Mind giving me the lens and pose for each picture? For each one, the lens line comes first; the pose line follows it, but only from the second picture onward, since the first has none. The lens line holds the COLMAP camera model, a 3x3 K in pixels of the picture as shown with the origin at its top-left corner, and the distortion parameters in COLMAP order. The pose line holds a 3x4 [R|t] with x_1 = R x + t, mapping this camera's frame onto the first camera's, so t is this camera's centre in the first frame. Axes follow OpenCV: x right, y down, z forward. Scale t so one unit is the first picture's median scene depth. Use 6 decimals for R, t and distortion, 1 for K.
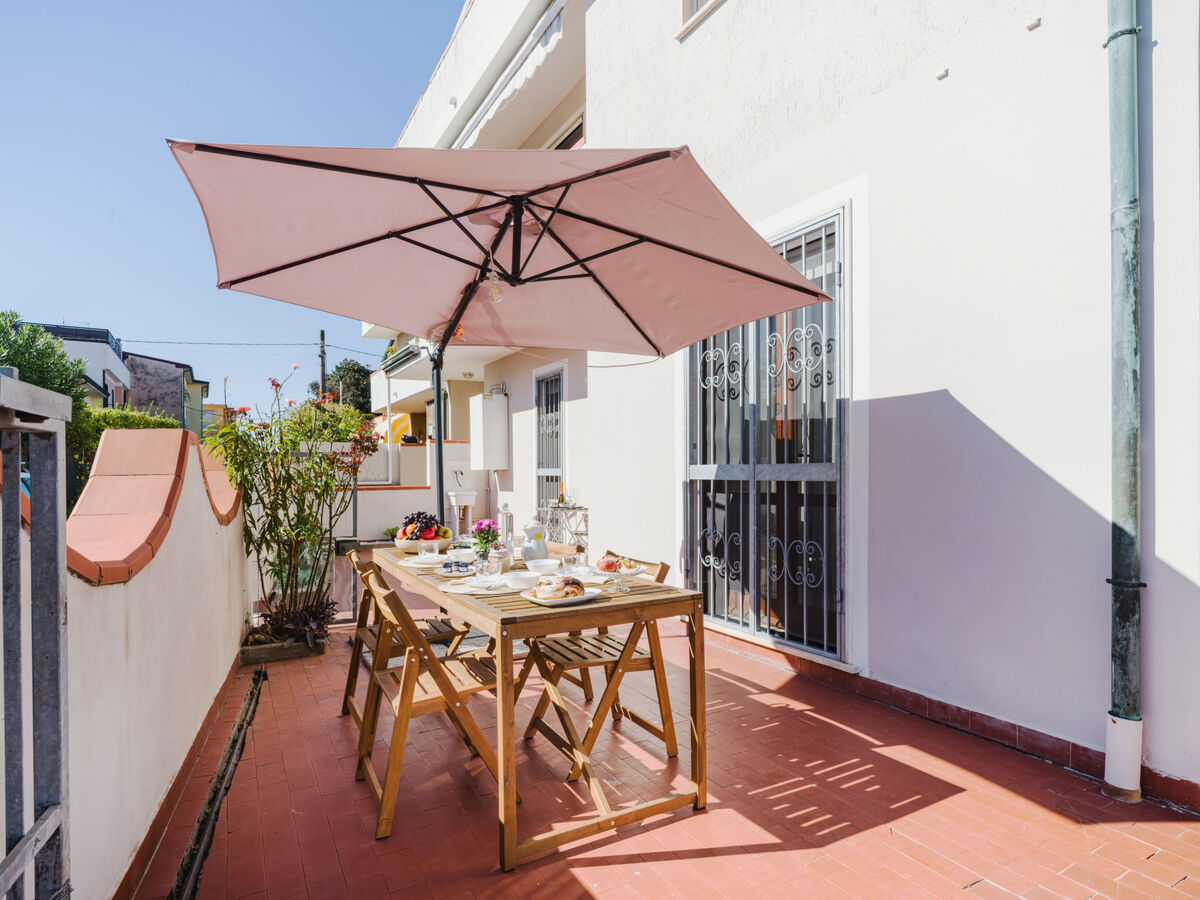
lens RADIAL K [[666.9, 0, 599.0], [0, 666.9, 467.4], [0, 0, 1]] dist [-0.001539, -0.000971]
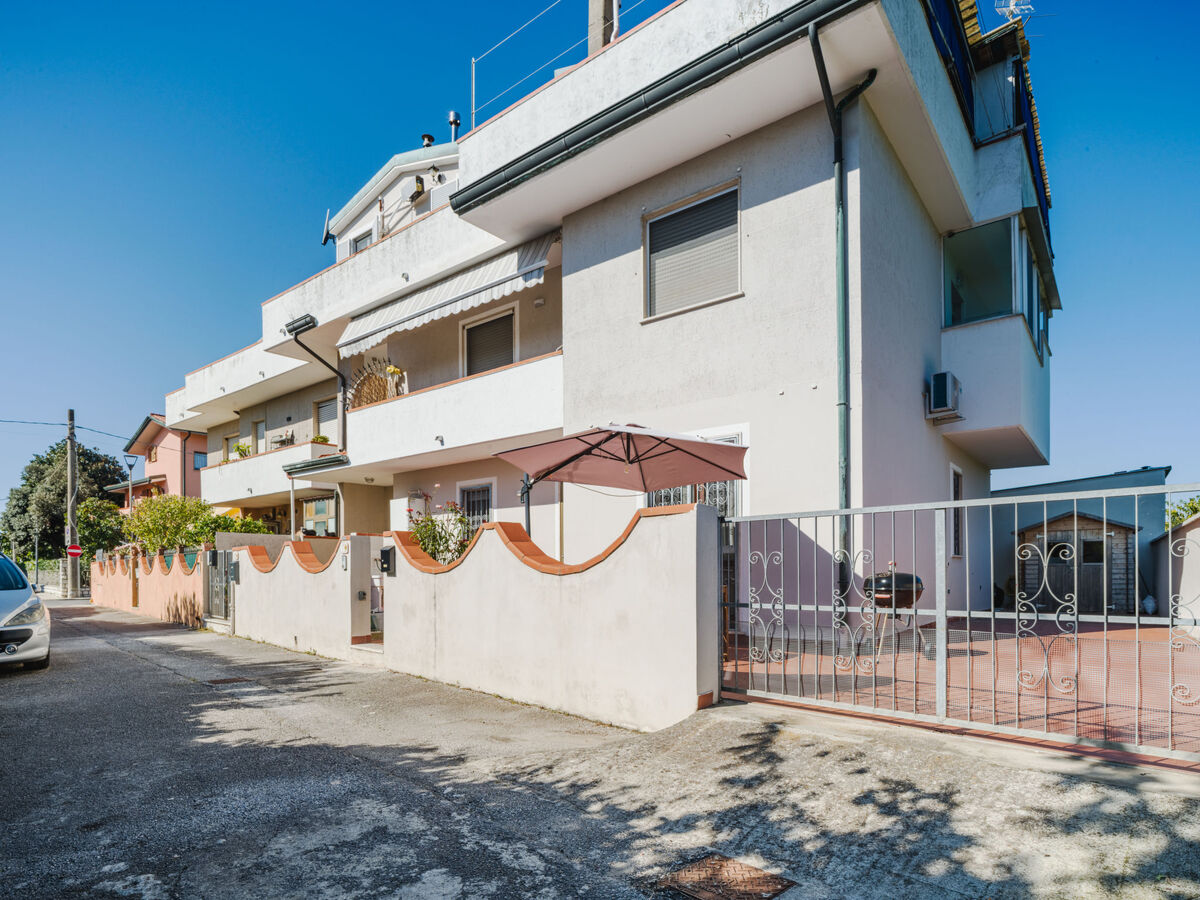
lens RADIAL K [[659.8, 0, 596.6], [0, 659.8, 571.9], [0, 0, 1]] dist [0.000301, 0.000212]
pose [[0.925187, 0.000453, 0.379512, -0.804173], [-0.002263, 0.999988, 0.004324, 0.065651], [-0.379506, -0.004860, 0.925177, -0.790714]]
